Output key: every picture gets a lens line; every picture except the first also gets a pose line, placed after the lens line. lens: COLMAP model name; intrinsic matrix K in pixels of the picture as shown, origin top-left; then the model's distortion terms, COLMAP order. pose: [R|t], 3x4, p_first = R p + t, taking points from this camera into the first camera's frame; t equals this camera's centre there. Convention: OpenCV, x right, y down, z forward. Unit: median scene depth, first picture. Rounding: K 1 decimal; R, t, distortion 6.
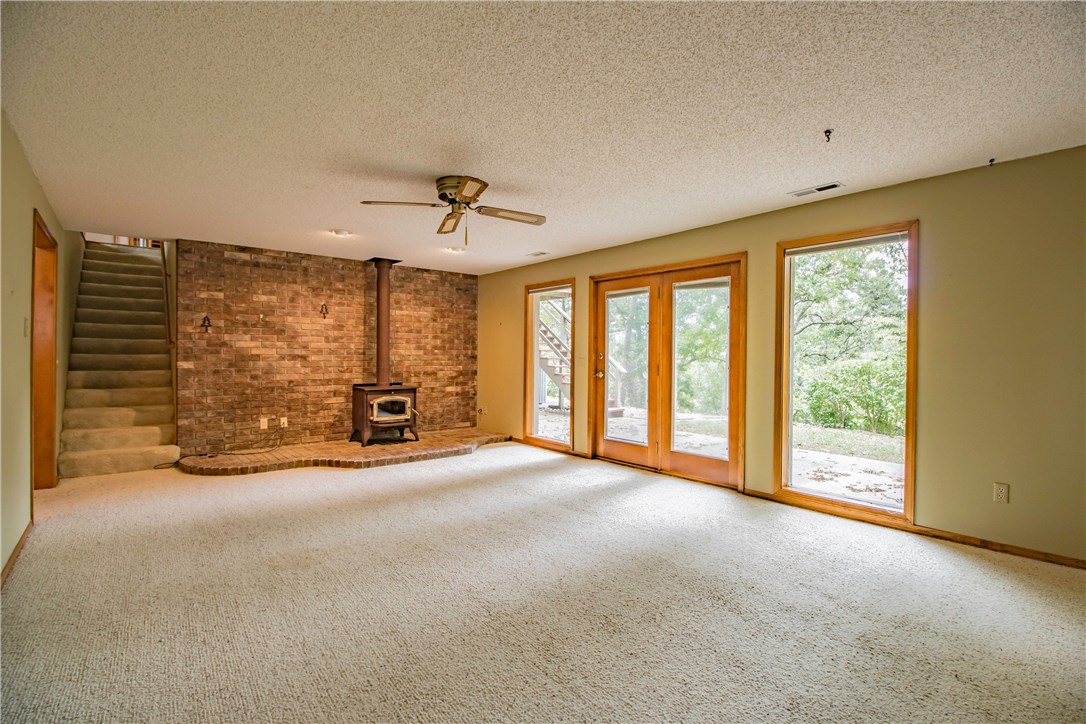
lens RADIAL K [[513.6, 0, 545.9], [0, 513.6, 356.0], [0, 0, 1]] dist [0.002680, -0.001212]
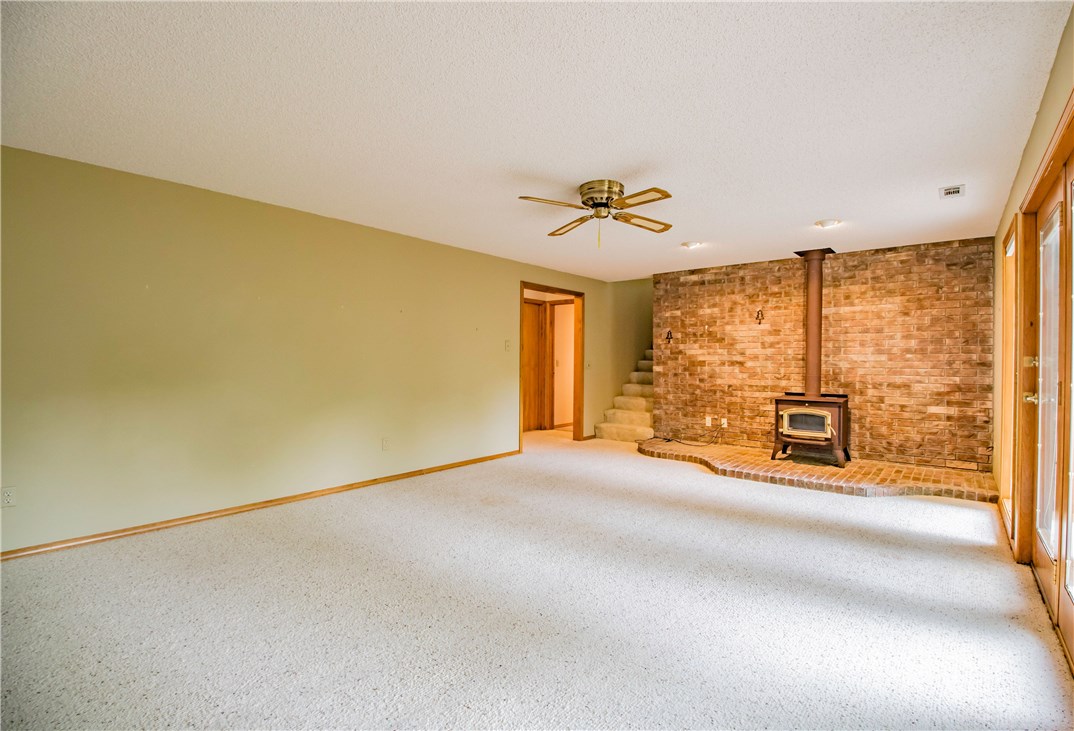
lens RADIAL K [[497.8, 0, 540.0], [0, 497.8, 359.0], [0, 0, 1]] dist [-0.003668, -0.000512]
pose [[0.199867, -0.007402, -0.979795, 0.419016], [-0.005637, 0.999946, -0.008704, 0.004678], [0.979807, 0.007263, 0.199814, 0.383454]]
